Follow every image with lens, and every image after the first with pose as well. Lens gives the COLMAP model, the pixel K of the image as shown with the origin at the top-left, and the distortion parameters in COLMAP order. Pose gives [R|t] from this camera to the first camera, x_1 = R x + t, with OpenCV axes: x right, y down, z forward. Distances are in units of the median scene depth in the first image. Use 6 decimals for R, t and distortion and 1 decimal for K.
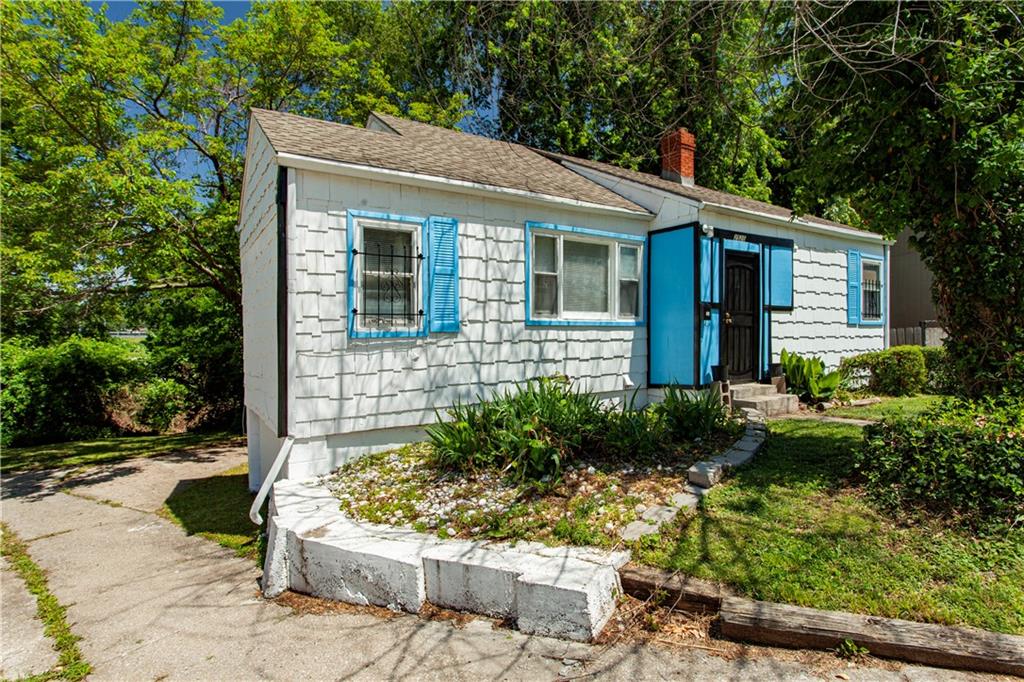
lens RADIAL K [[544.4, 0, 512.3], [0, 544.4, 340.8], [0, 0, 1]] dist [-0.005531, -0.000046]
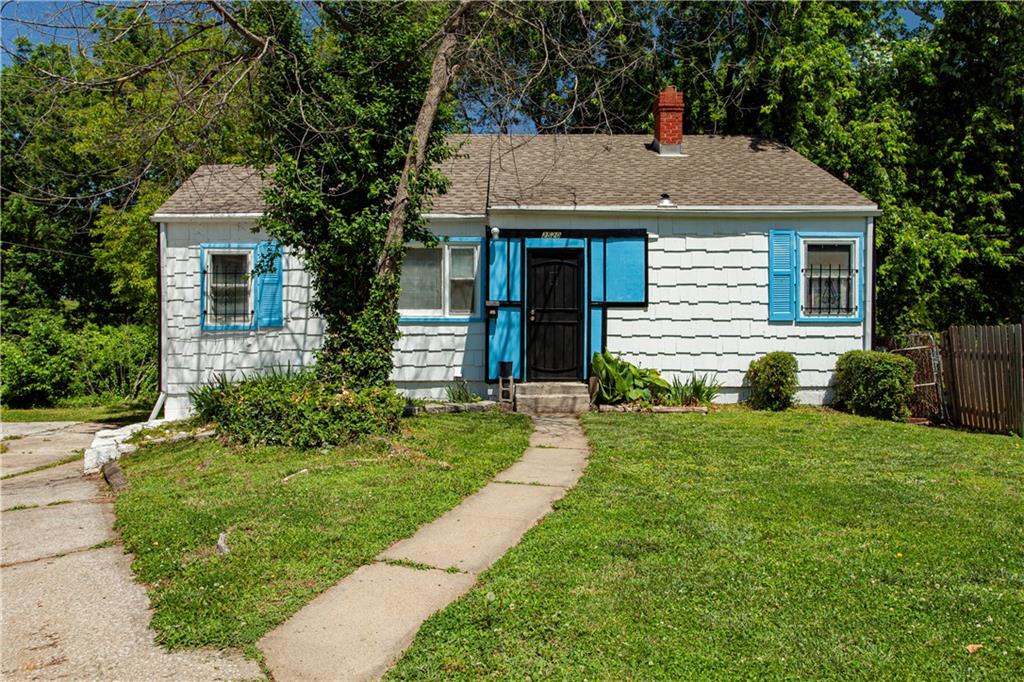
lens RADIAL K [[778.7, 0, 511.5], [0, 778.7, 338.5], [0, 0, 1]] dist [0.010646, 0.002222]
pose [[0.837179, 0.025924, -0.546315, 1.206387], [-0.014633, 0.999580, 0.025010, -0.036324], [0.546734, -0.012944, 0.837207, -0.251238]]
